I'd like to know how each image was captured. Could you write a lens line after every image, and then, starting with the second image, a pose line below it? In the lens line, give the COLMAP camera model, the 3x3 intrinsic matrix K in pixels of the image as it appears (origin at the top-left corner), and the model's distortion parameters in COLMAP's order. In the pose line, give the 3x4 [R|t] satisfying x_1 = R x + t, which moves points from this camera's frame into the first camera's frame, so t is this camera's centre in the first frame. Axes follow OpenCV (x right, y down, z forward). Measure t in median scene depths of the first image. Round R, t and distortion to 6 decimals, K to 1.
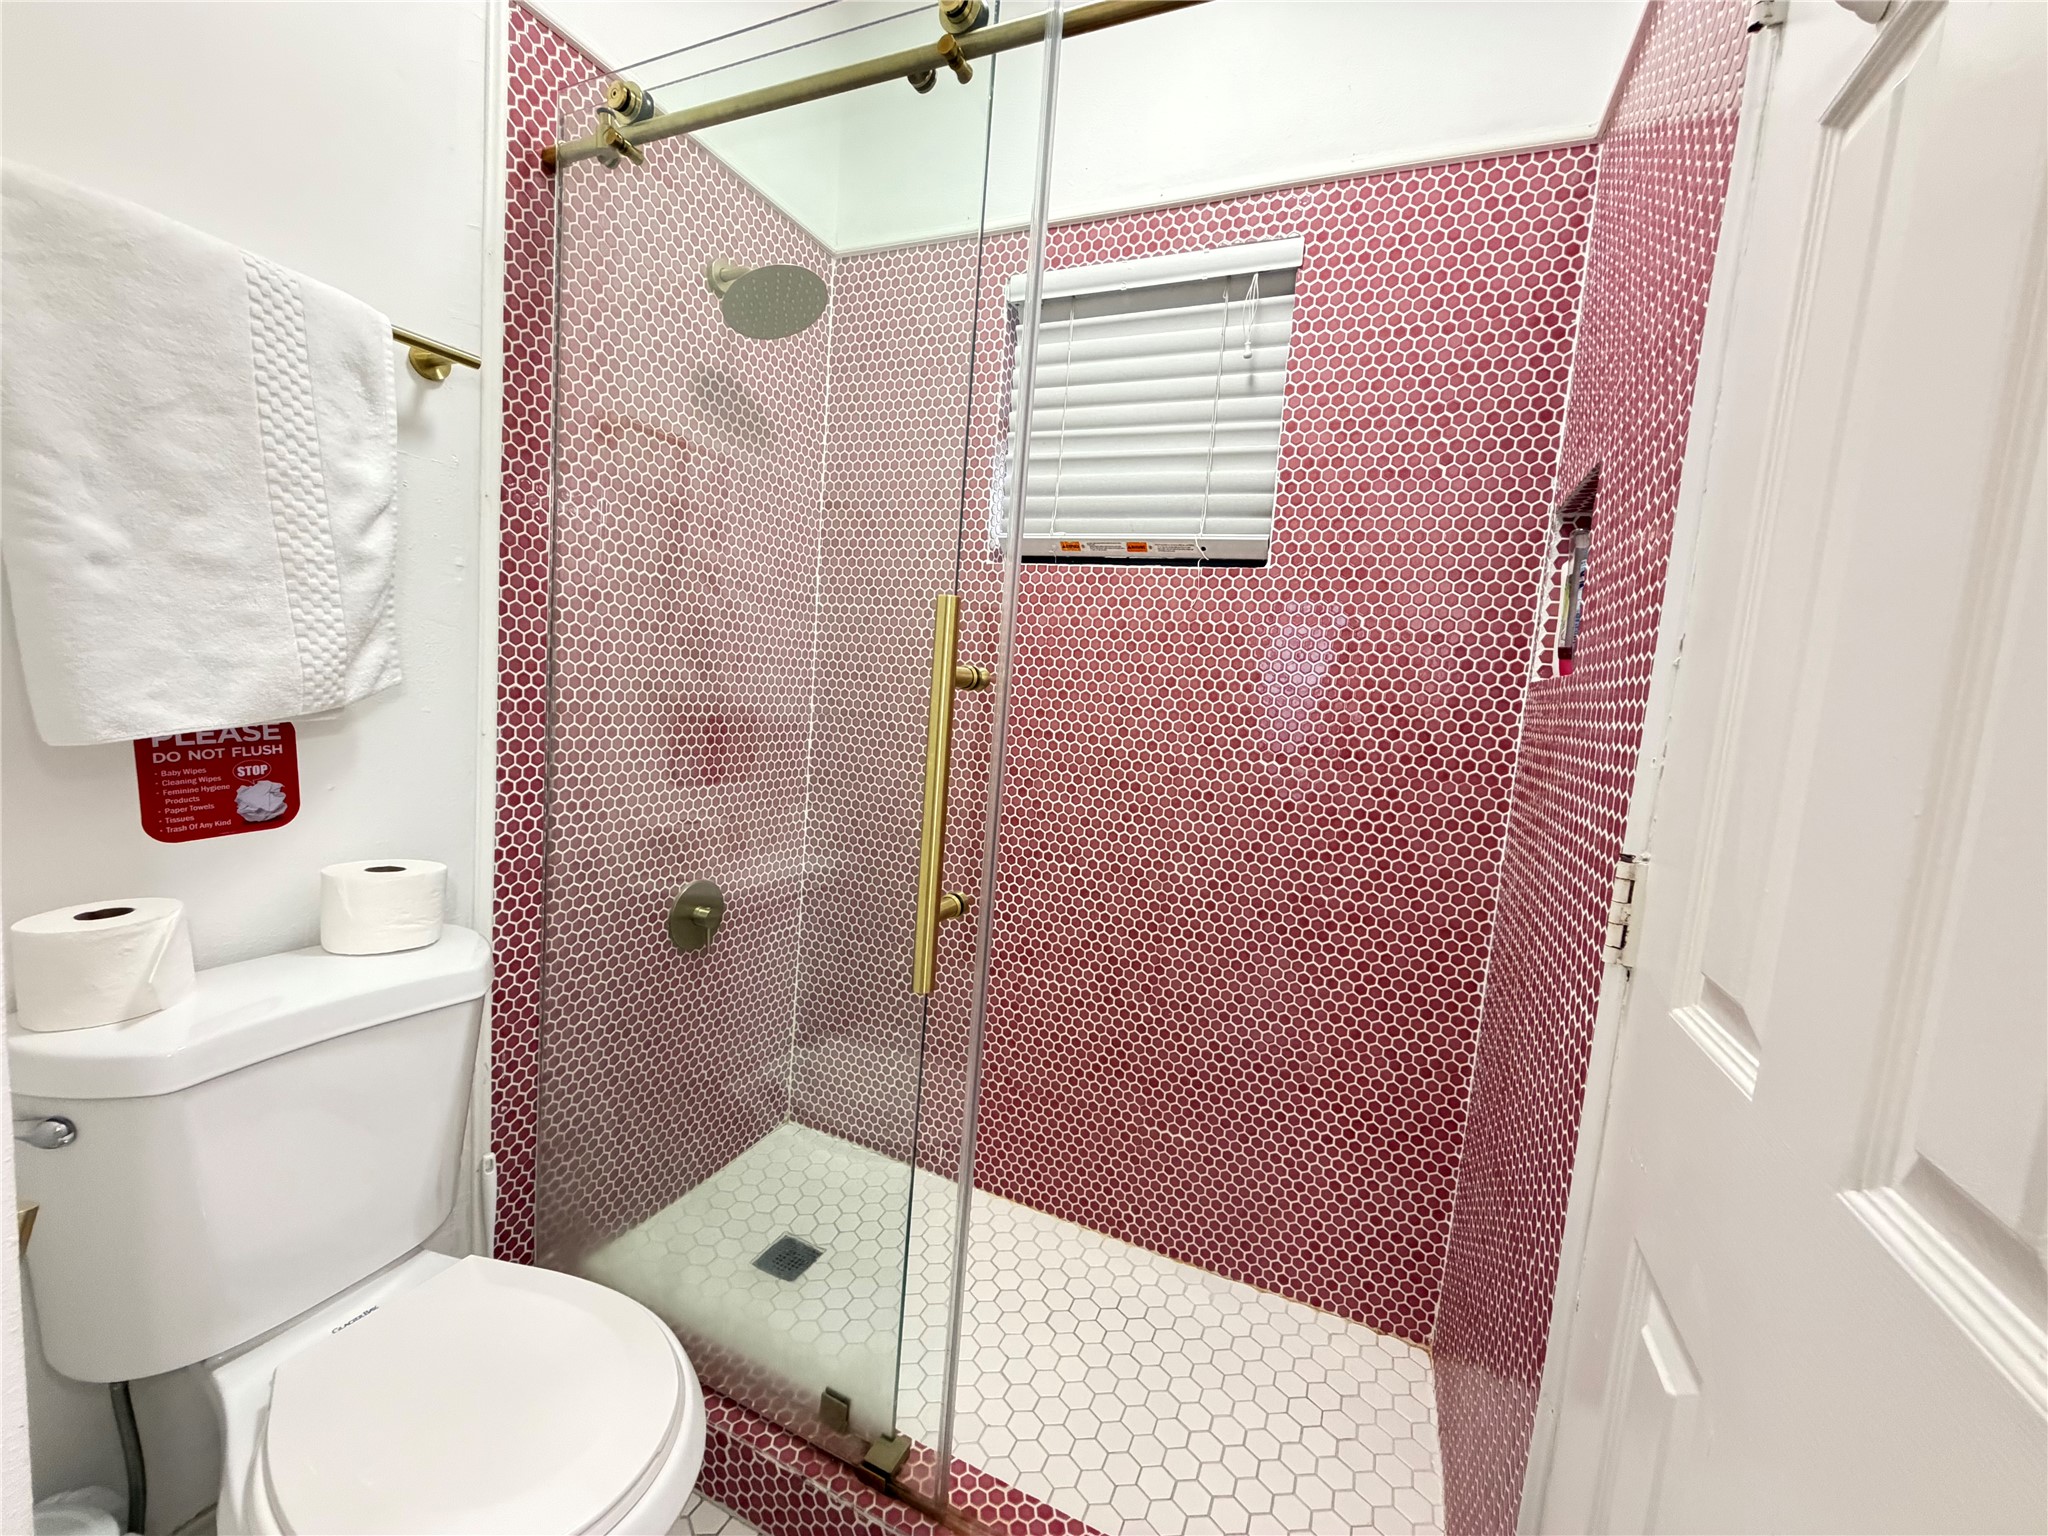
lens RADIAL K [[819.7, 0, 1020.4], [0, 819.7, 766.3], [0, 0, 1]] dist [0.000710, 0.000071]
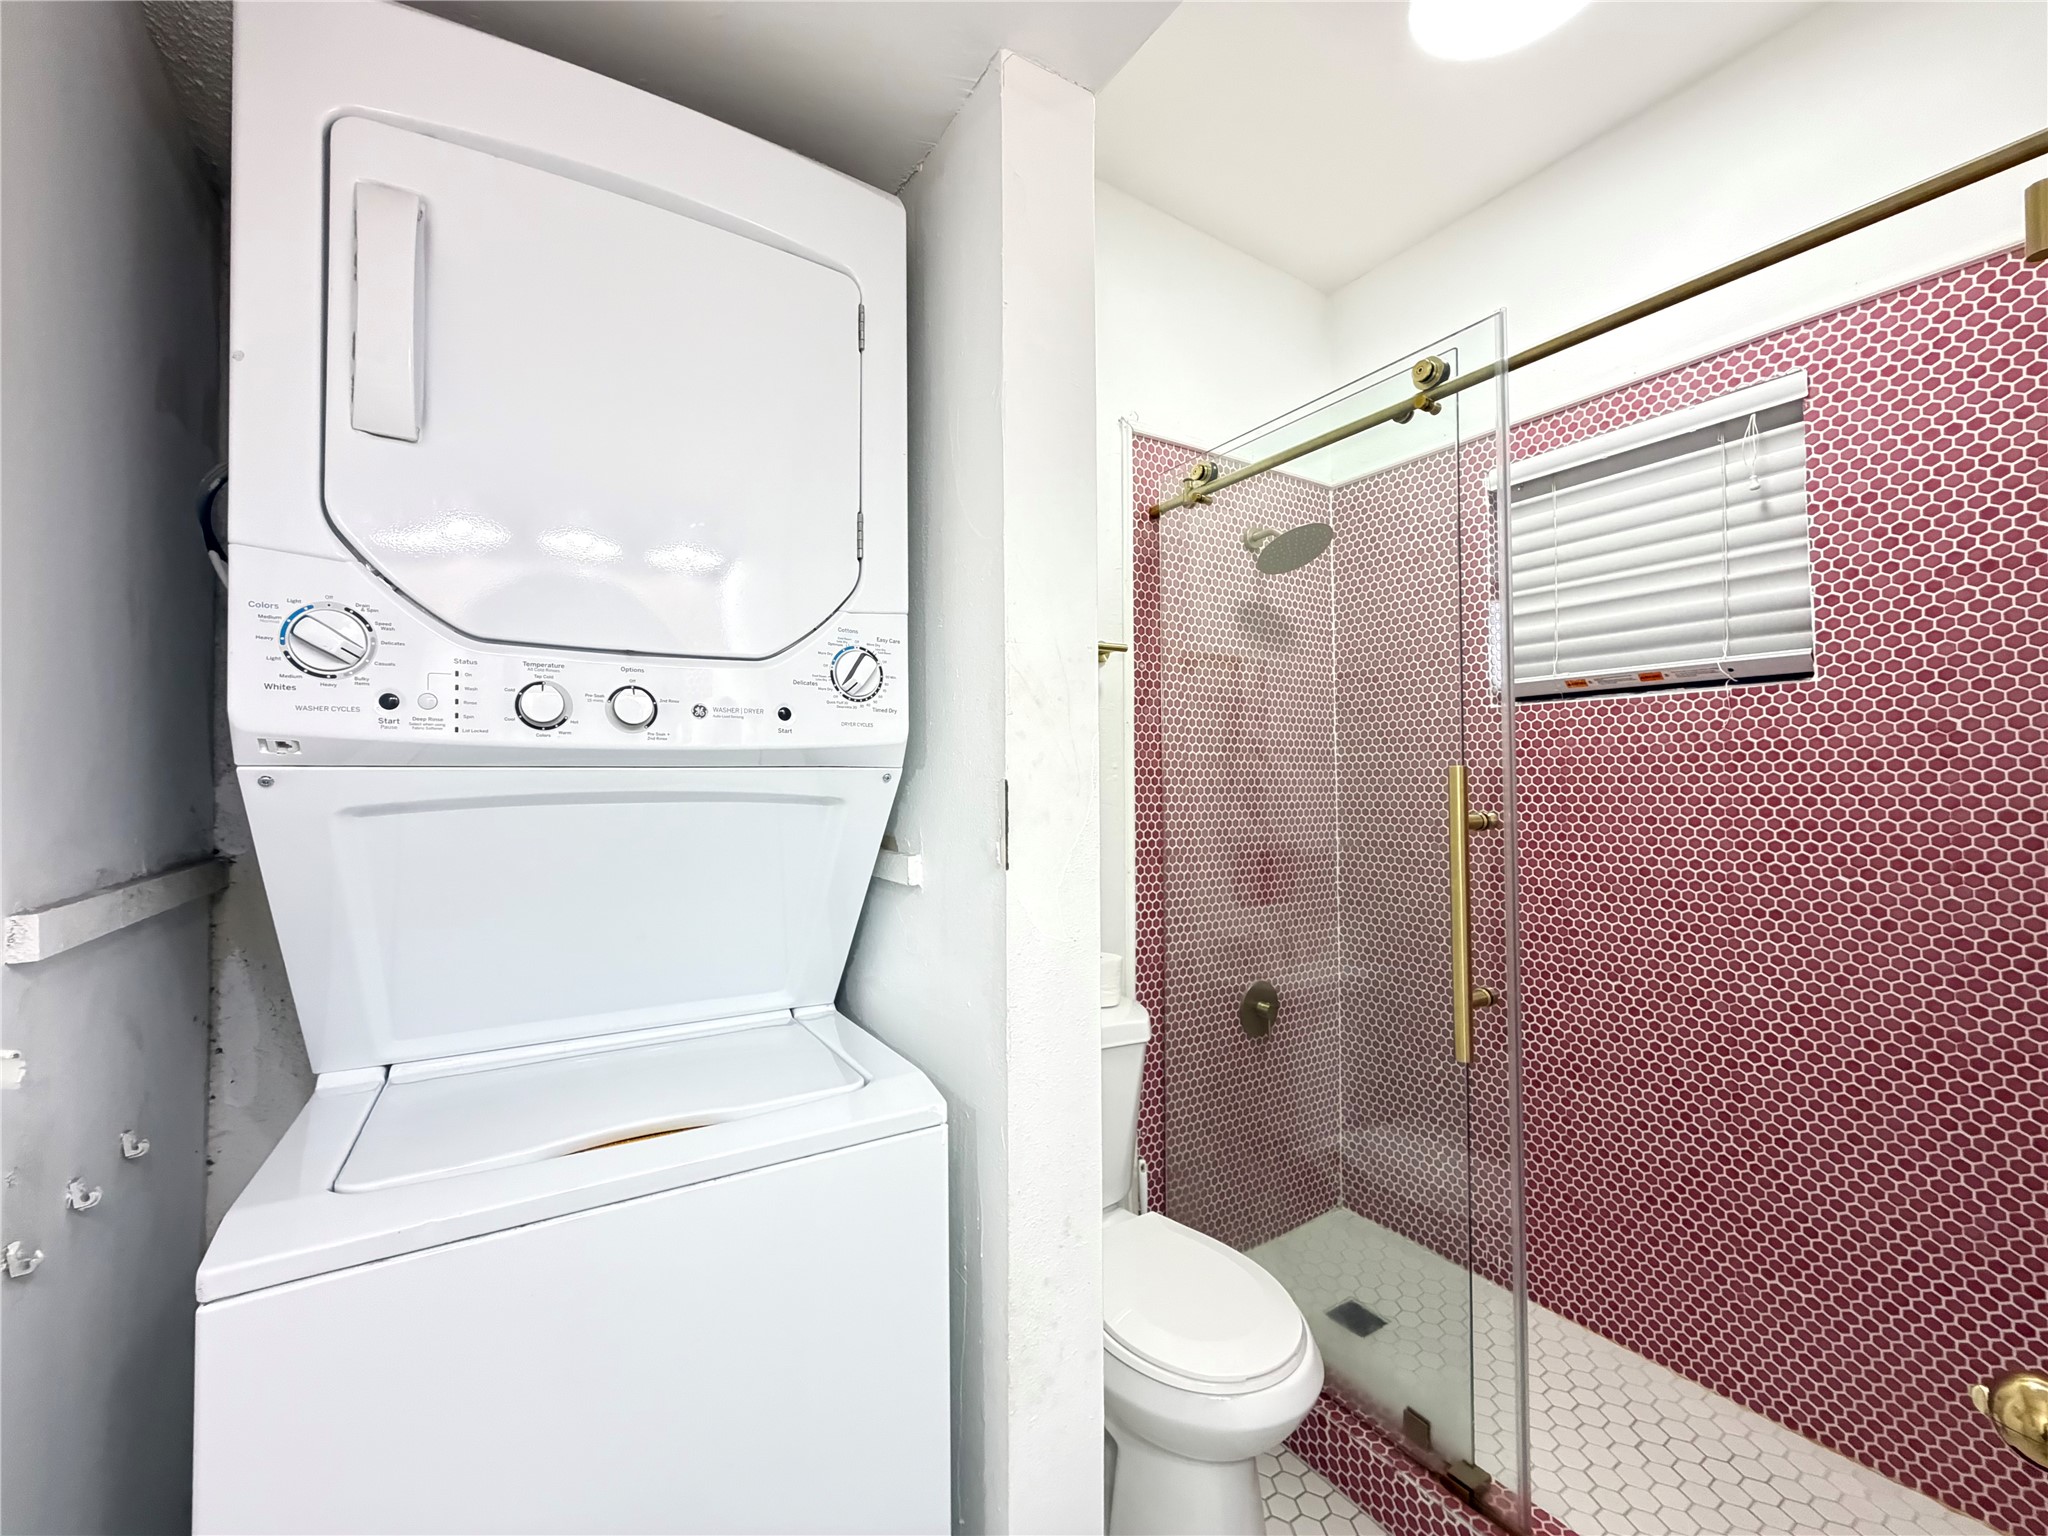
lens RADIAL K [[819.7, 0, 1020.4], [0, 819.7, 766.3], [0, 0, 1]] dist [0.000710, 0.000071]
pose [[0.832627, -0.096831, -0.545303, 0.028888], [0.014992, 0.988177, -0.152583, -0.002374], [0.553631, 0.118870, 0.824235, -0.302264]]
